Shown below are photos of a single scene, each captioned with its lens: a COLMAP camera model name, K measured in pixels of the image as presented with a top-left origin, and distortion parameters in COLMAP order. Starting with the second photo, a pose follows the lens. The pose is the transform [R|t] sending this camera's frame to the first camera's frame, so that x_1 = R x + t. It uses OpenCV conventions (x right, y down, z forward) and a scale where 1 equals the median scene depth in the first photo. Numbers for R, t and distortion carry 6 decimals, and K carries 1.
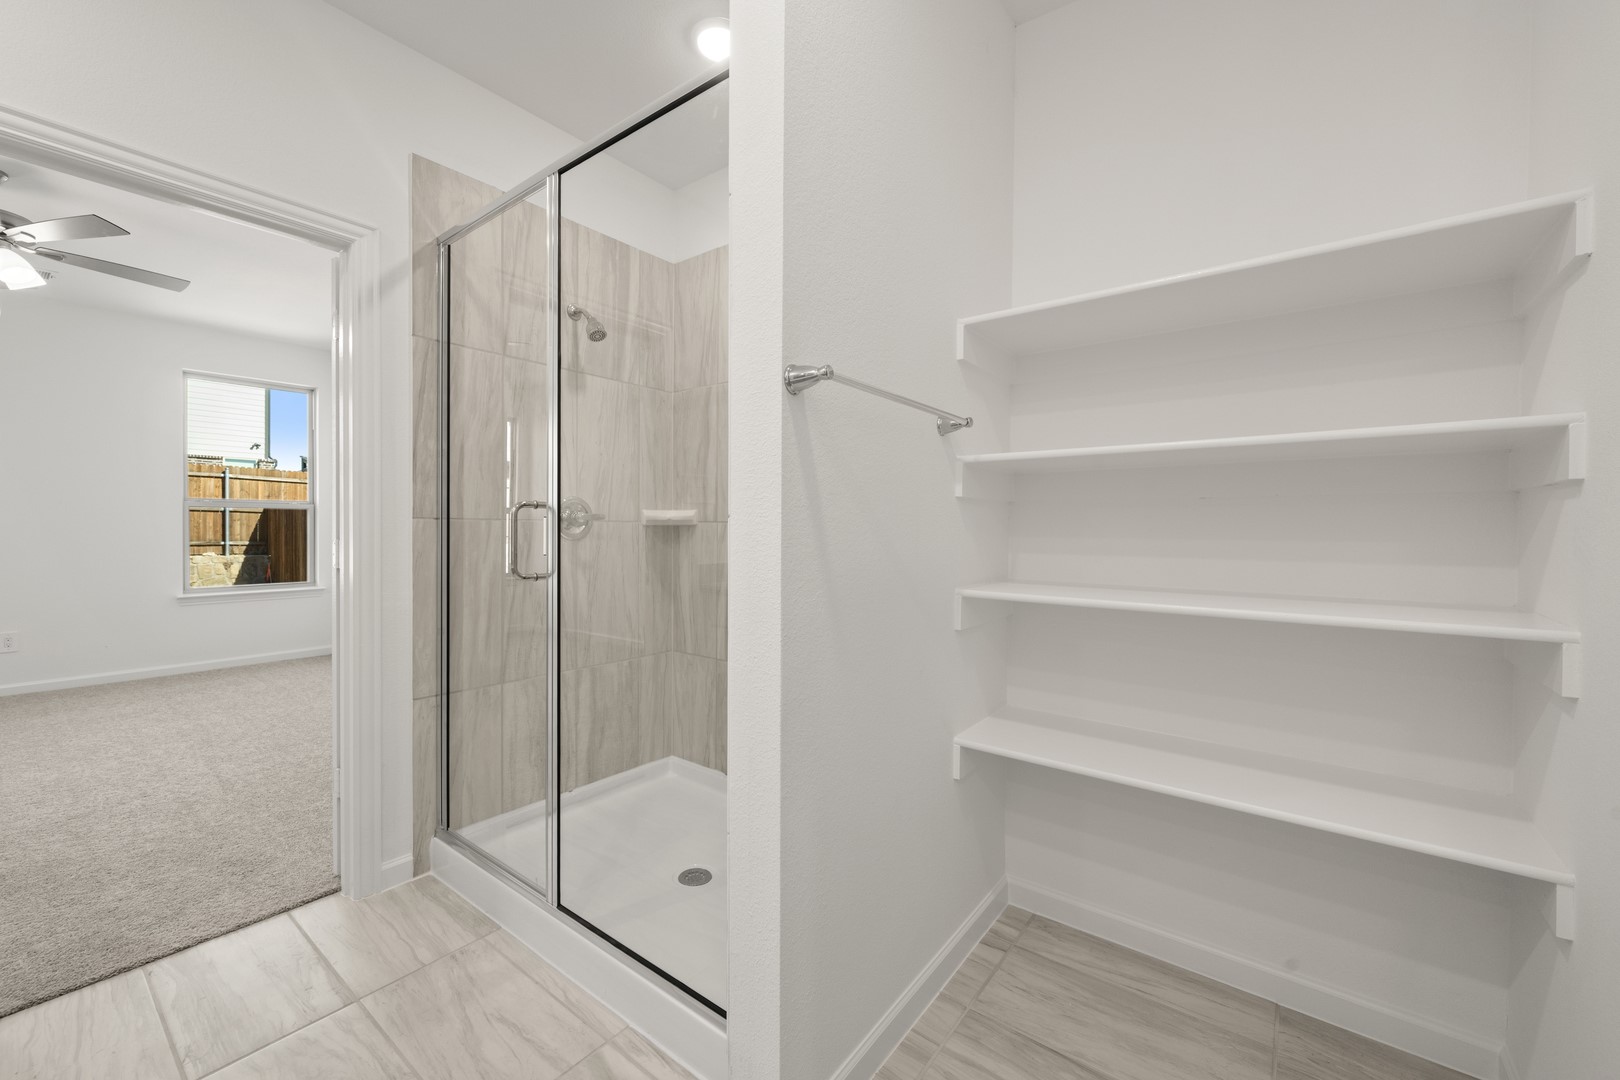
lens RADIAL K [[636.7, 0, 813.5], [0, 636.7, 533.5], [0, 0, 1]] dist [0.000422, 0.000357]
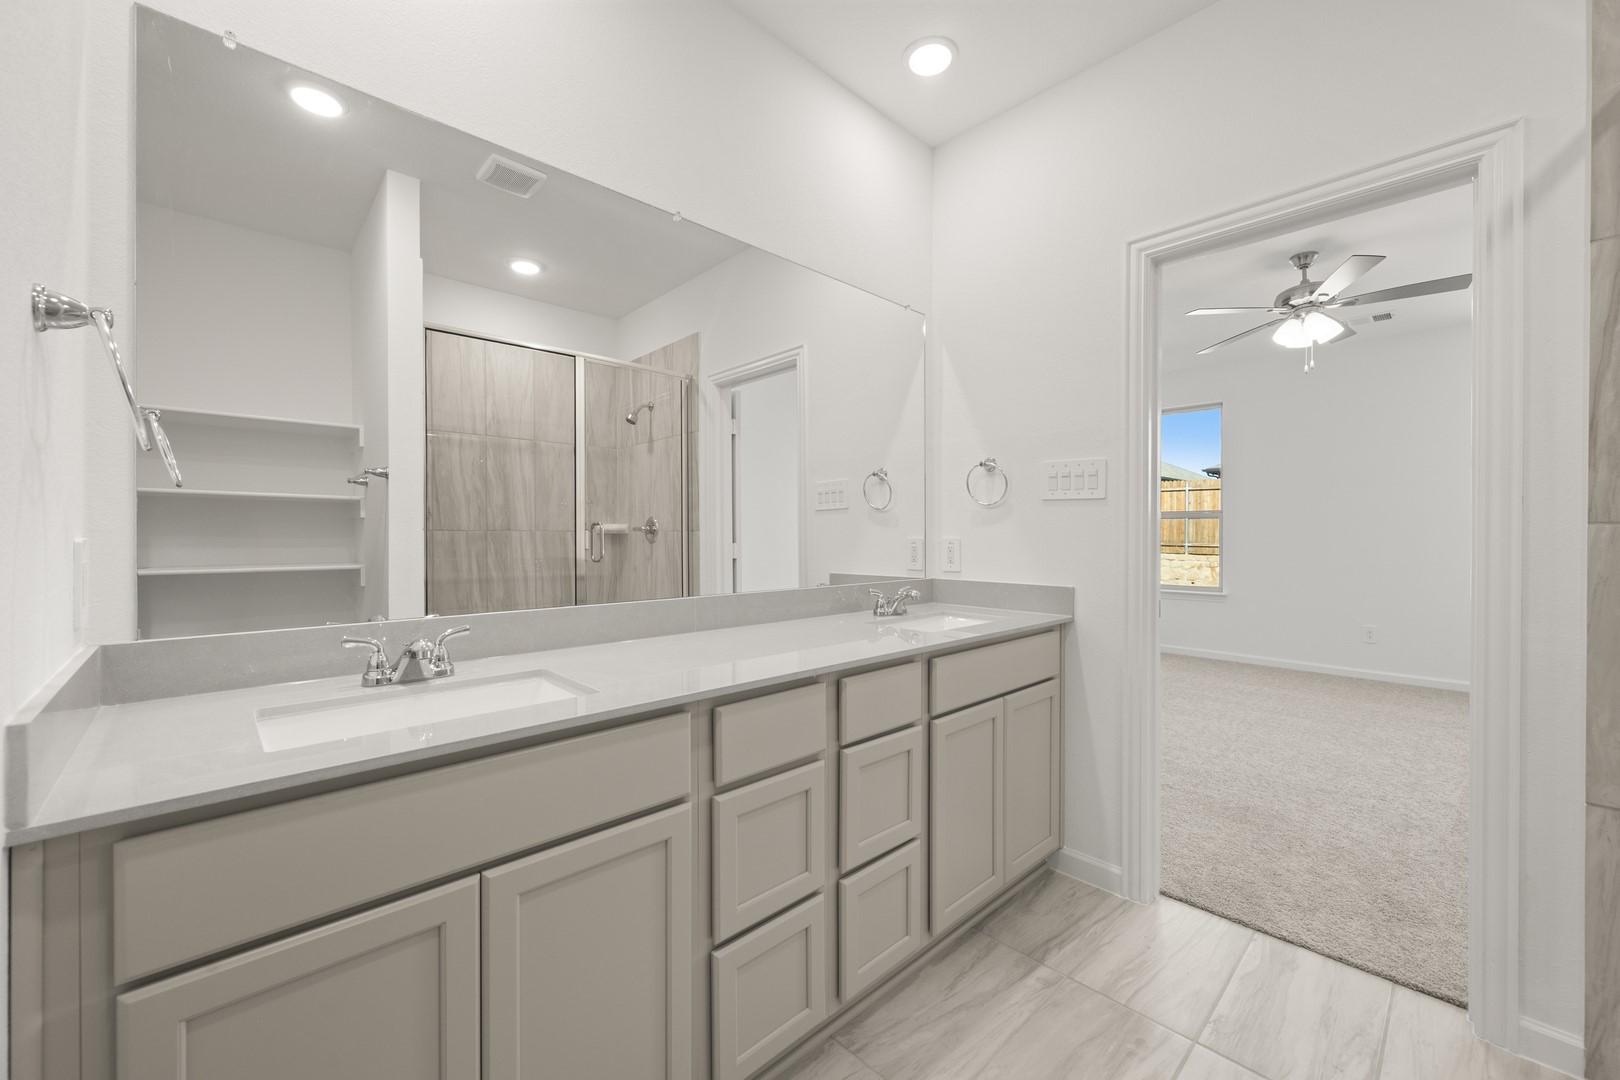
lens RADIAL K [[636.7, 0, 814.8], [0, 636.7, 534.6], [0, 0, 1]] dist [0.000422, 0.000357]
pose [[-0.144361, -0.002819, -0.989521, 0.131523], [-0.012741, 0.999918, -0.000990, -0.002175], [0.989443, 0.012465, -0.144385, 0.315798]]
